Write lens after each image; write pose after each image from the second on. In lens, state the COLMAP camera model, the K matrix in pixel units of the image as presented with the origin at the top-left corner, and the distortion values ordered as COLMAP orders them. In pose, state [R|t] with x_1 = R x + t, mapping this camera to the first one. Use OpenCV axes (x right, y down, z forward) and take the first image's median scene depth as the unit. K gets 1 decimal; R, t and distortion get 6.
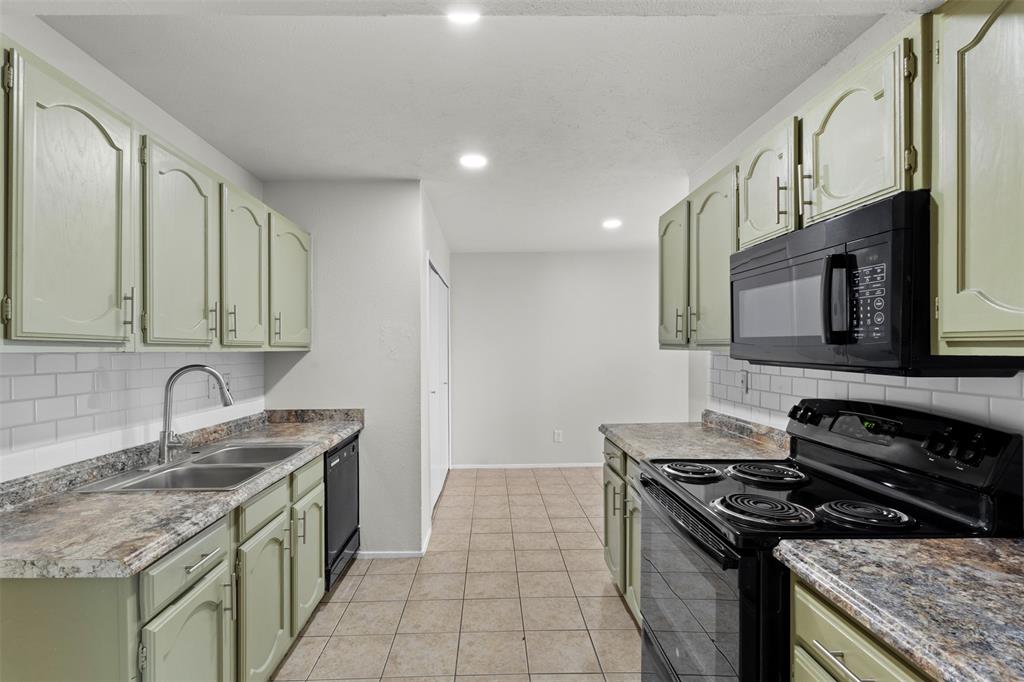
lens RADIAL K [[472.8, 0, 504.4], [0, 472.8, 350.6], [0, 0, 1]] dist [0.005485, 0.002231]
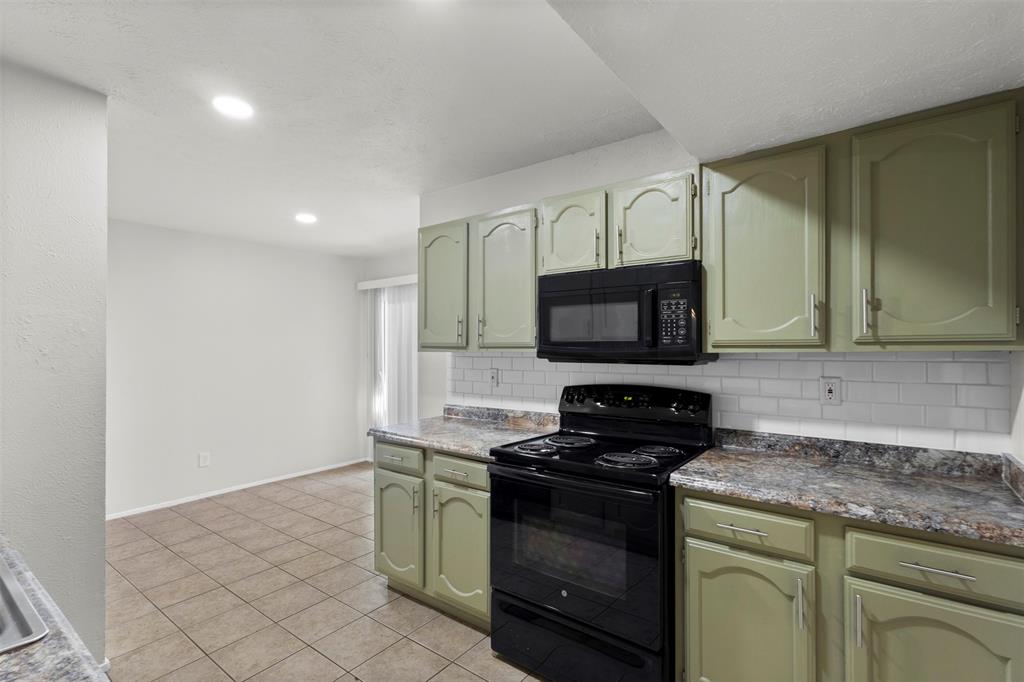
lens RADIAL K [[472.8, 0, 498.3], [0, 472.8, 345.7], [0, 0, 1]] dist [0.005485, 0.002231]
pose [[0.635123, 0.009254, 0.772355, -0.503944], [0.005089, 0.999856, -0.016164, 0.003660], [-0.772394, 0.014196, 0.634985, 0.237479]]
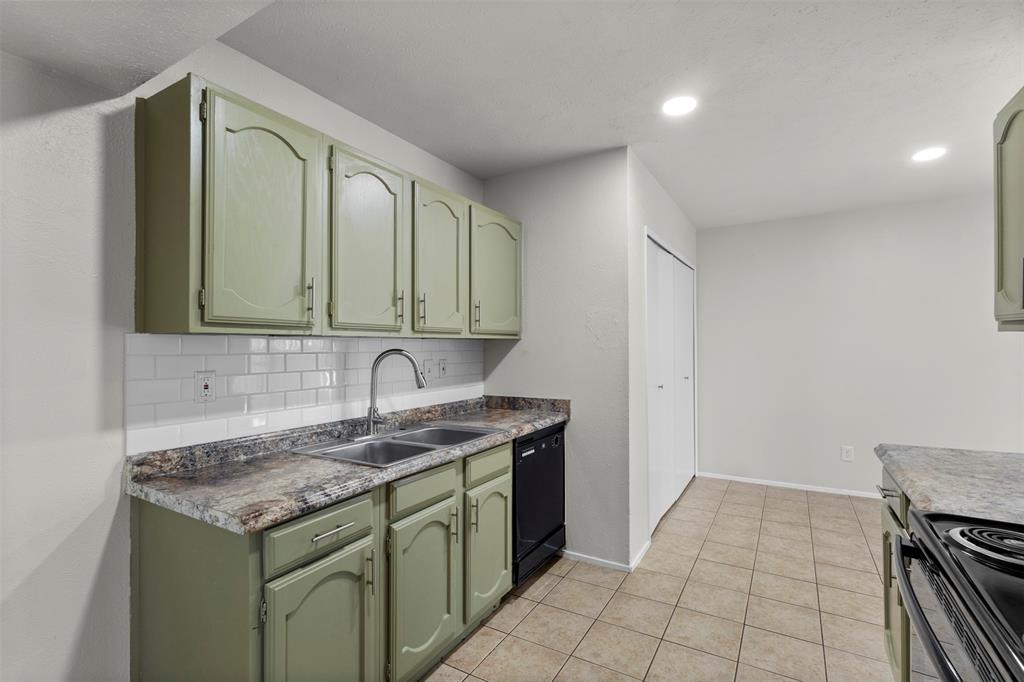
lens RADIAL K [[472.8, 0, 517.9], [0, 472.8, 341.6], [0, 0, 1]] dist [0.005485, 0.002231]
pose [[0.851329, -0.003990, -0.524617, 0.163604], [0.000096, 0.999972, -0.007450, 0.020054], [0.524633, 0.006293, 0.851305, 0.204249]]
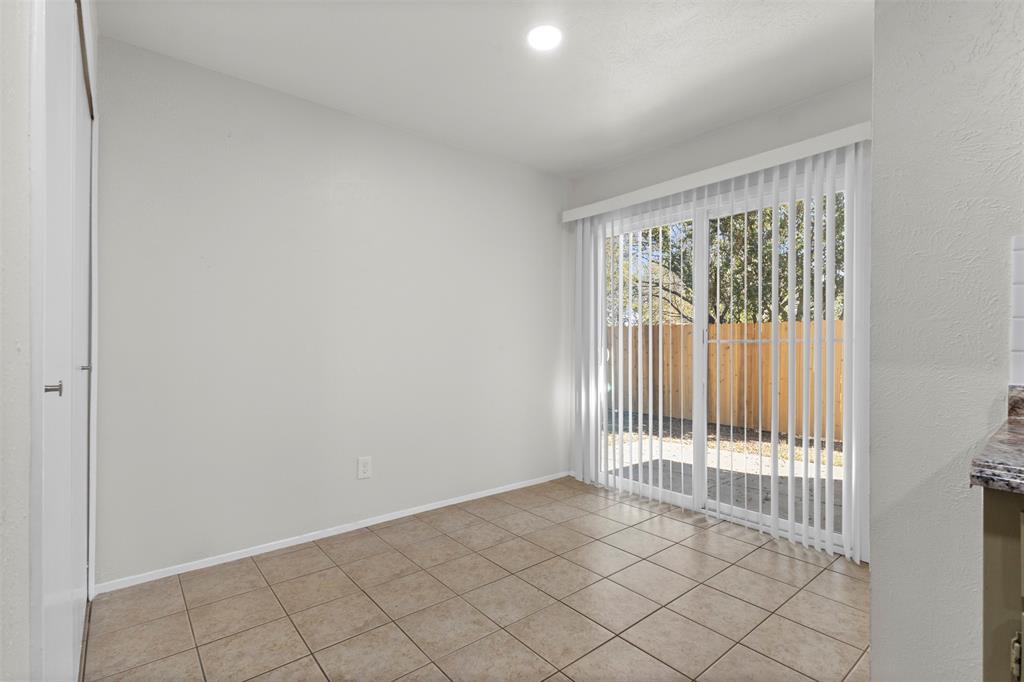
lens RADIAL K [[472.8, 0, 498.9], [0, 472.8, 344.4], [0, 0, 1]] dist [0.005485, 0.002231]
pose [[0.795365, 0.011087, 0.606029, -0.222188], [-0.006750, 0.999933, -0.009434, 0.125320], [-0.606093, 0.003413, 0.795387, 1.266307]]
